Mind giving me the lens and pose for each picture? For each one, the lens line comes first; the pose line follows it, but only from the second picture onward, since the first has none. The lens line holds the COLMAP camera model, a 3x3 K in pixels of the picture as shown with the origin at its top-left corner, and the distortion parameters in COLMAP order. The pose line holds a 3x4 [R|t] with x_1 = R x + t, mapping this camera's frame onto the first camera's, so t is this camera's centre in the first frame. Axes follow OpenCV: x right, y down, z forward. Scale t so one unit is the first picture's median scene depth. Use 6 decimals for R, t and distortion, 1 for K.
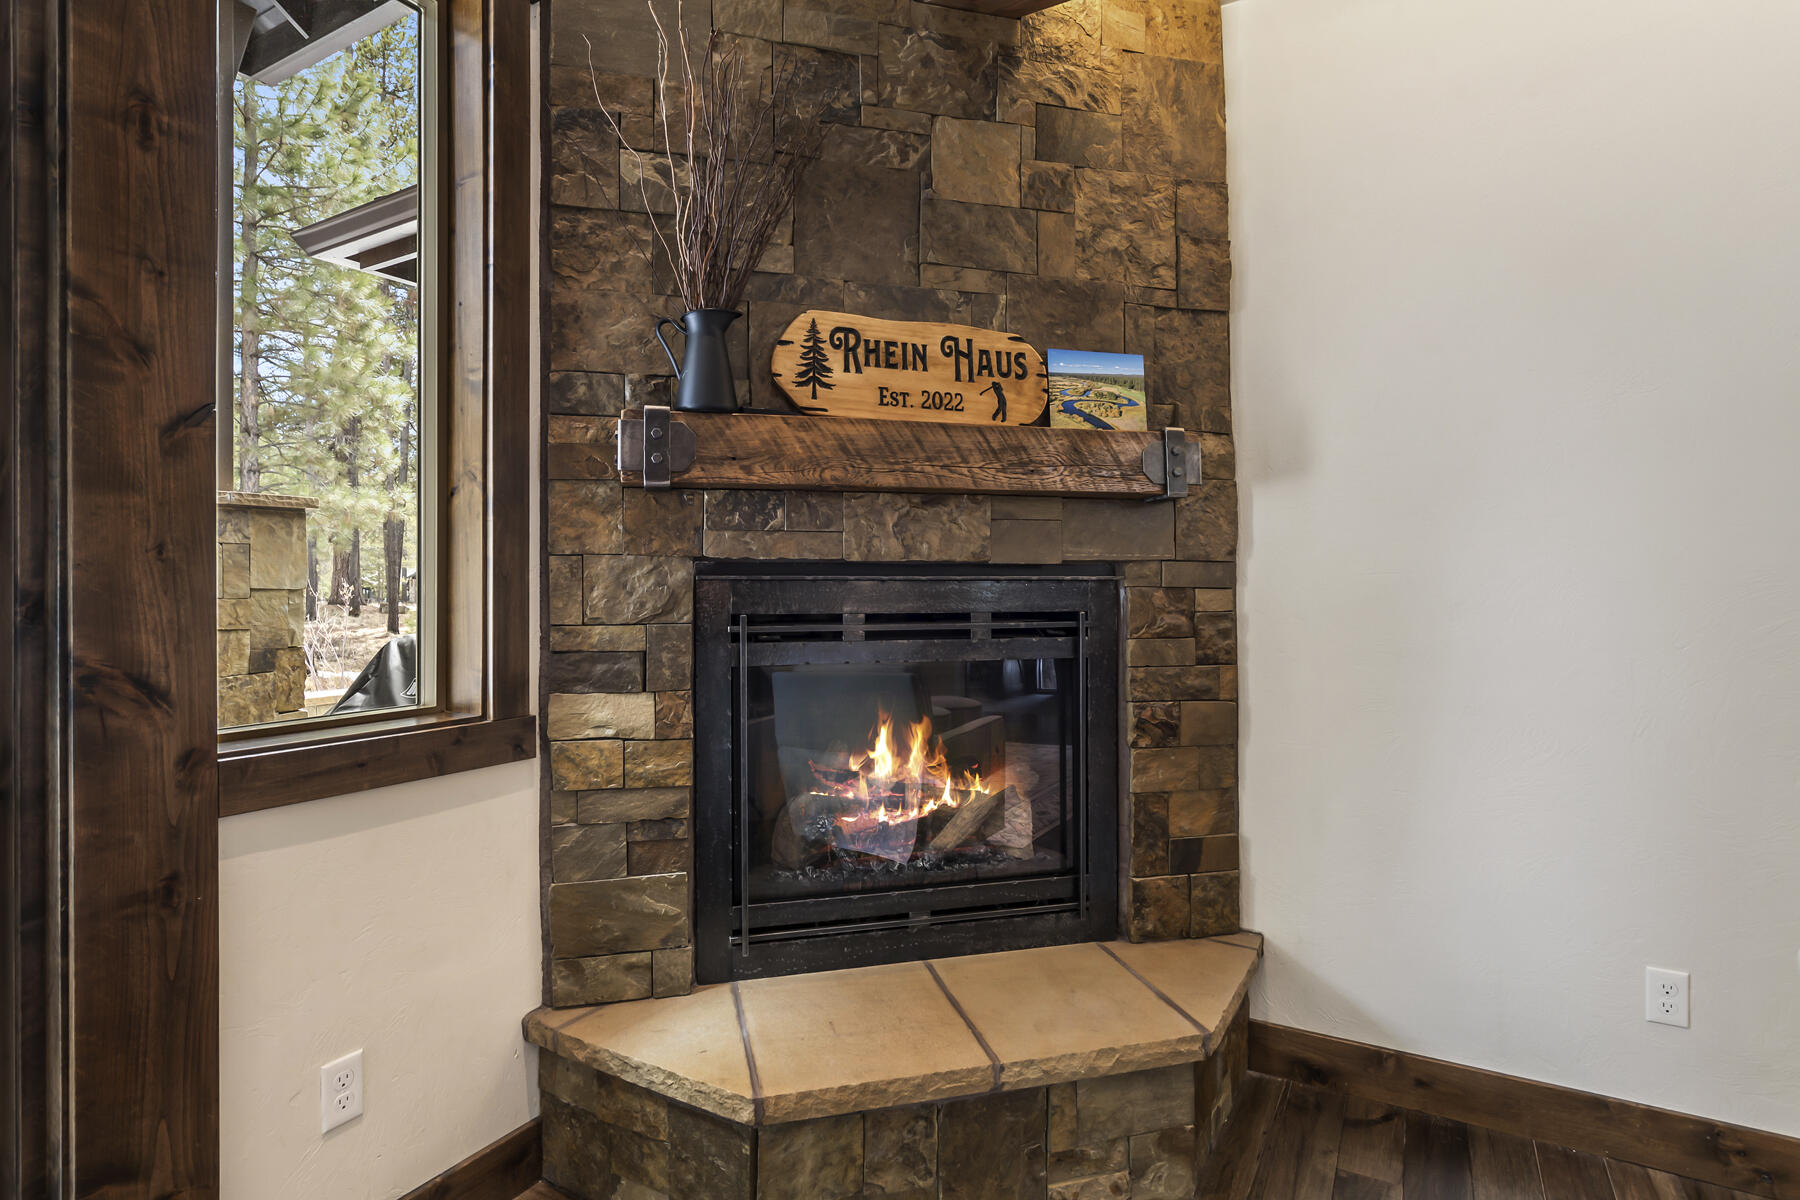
lens RADIAL K [[910.7, 0, 898.0], [0, 910.7, 581.2], [0, 0, 1]] dist [-0.019635, 0.000501]
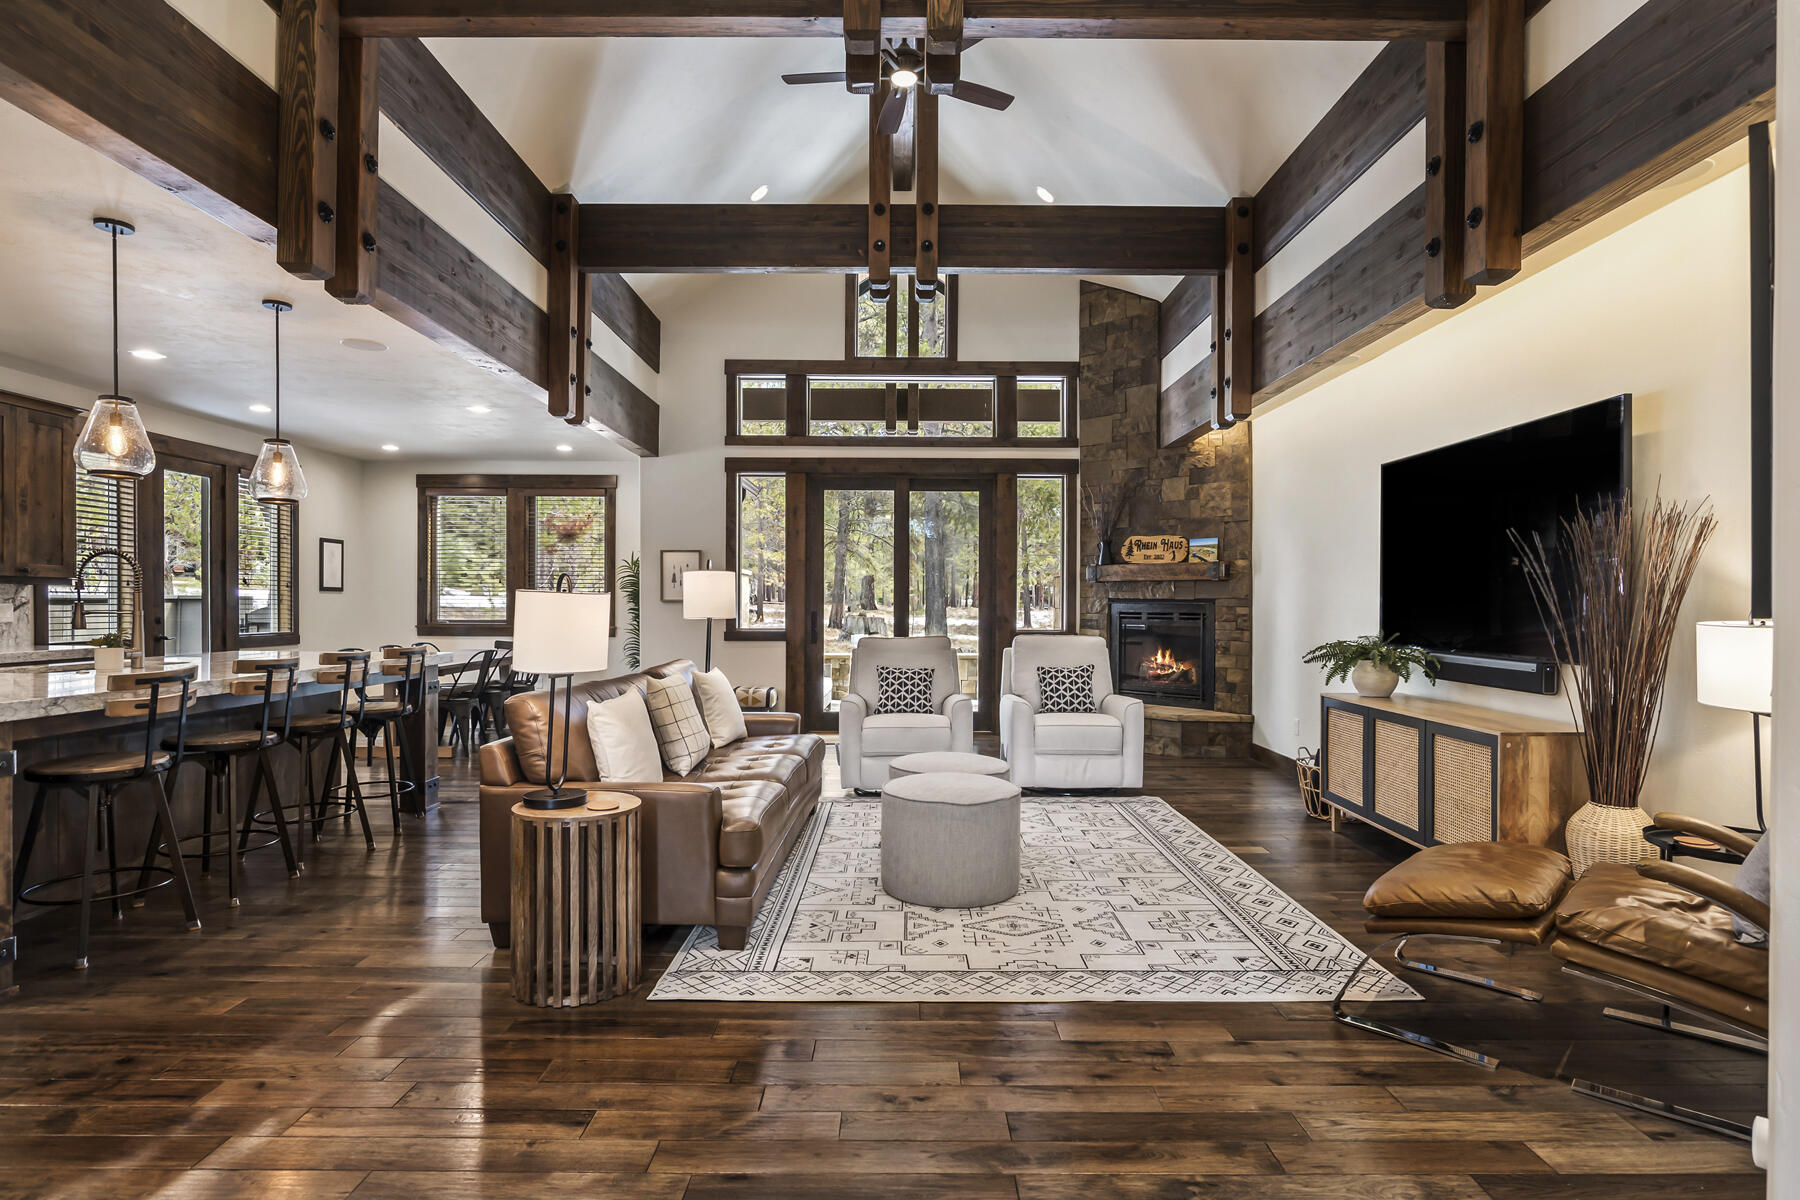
lens RADIAL K [[927.1, 0, 909.3], [0, 927.1, 609.6], [0, 0, 1]] dist [-0.025556, 0.011797]
pose [[0.509483, 0.012081, -0.860396, 2.827740], [-0.003507, 0.999922, 0.011964, -0.019813], [0.860474, -0.003078, 0.509486, -1.860863]]
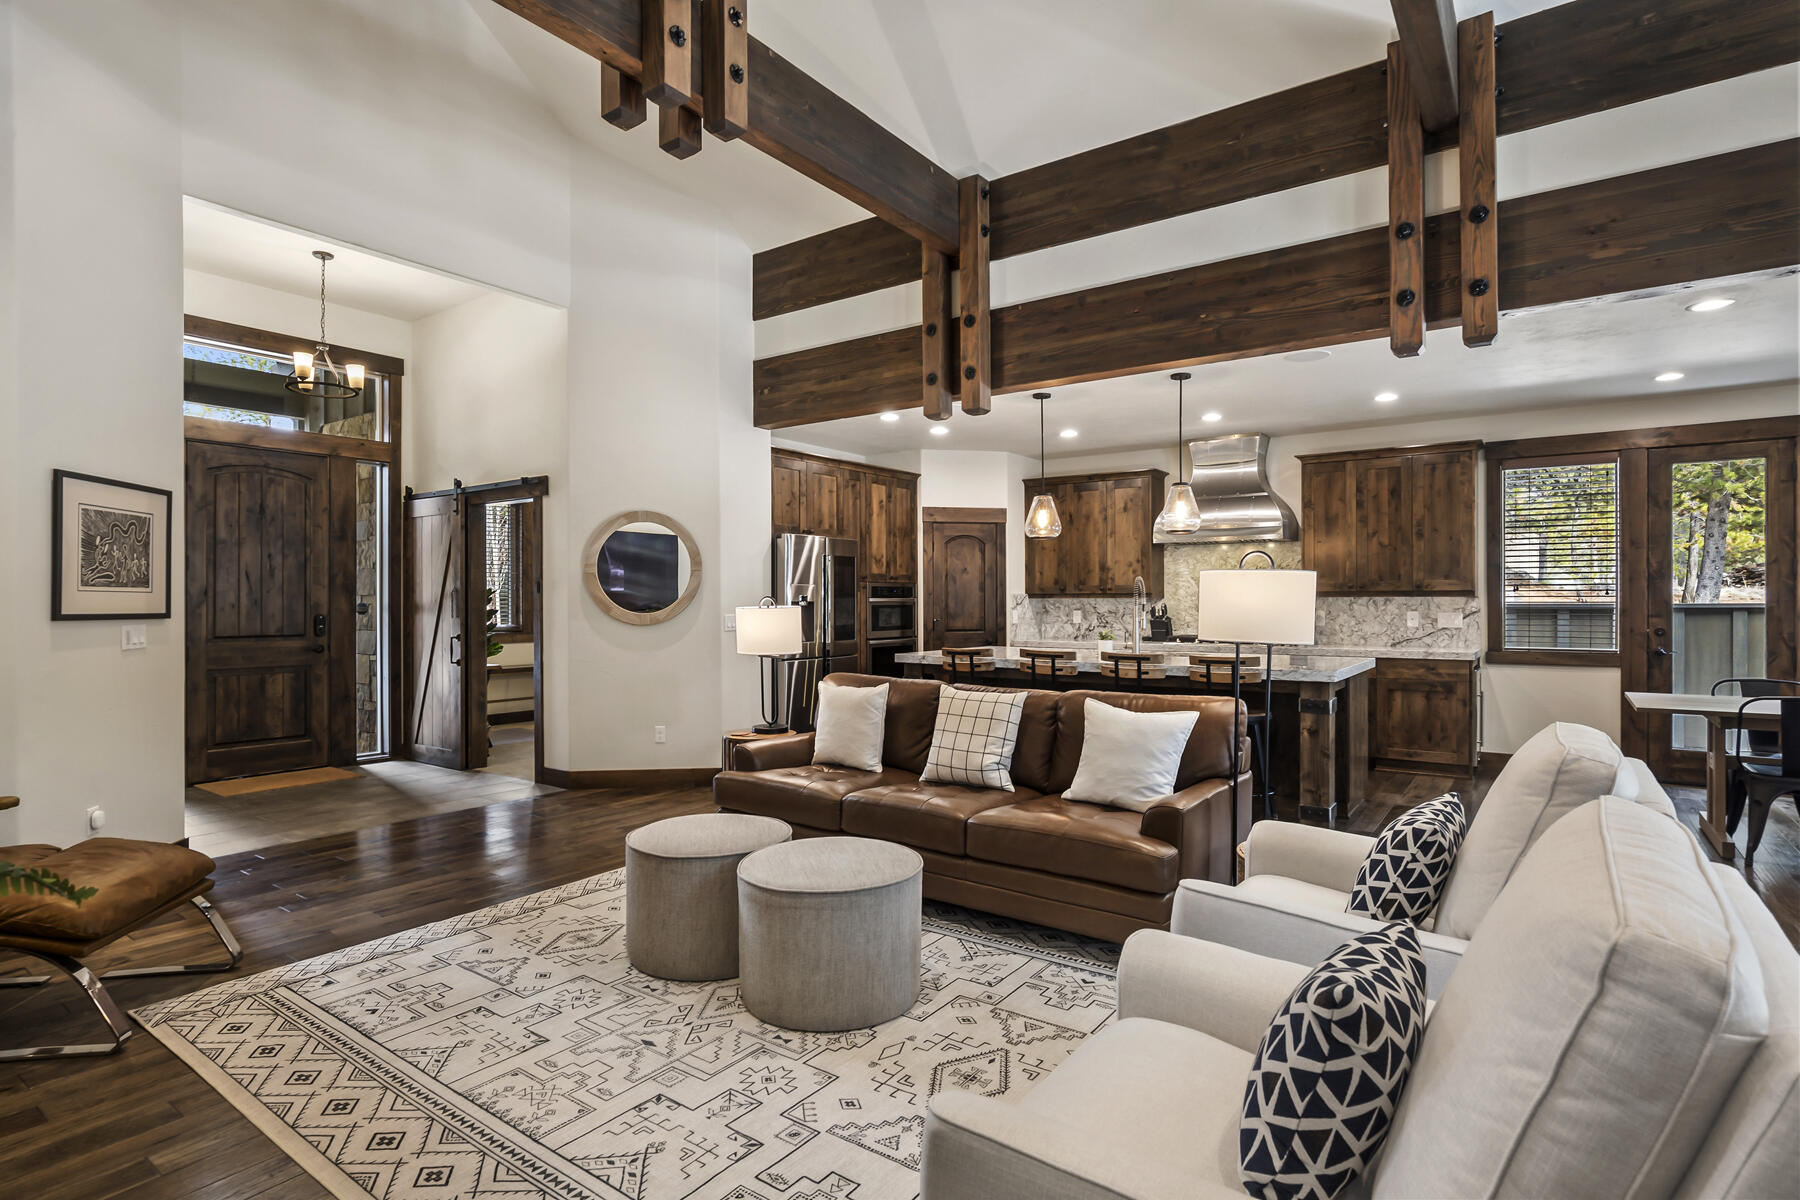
lens RADIAL K [[909.6, 0, 903.3], [0, 909.6, 603.2], [0, 0, 1]] dist [-0.022278, 0.010533]
pose [[-0.995365, 0.004766, 0.096055, 0.728789], [0.004601, 0.999988, -0.001946, -0.032563], [-0.096063, -0.001495, -0.995374, 0.760096]]
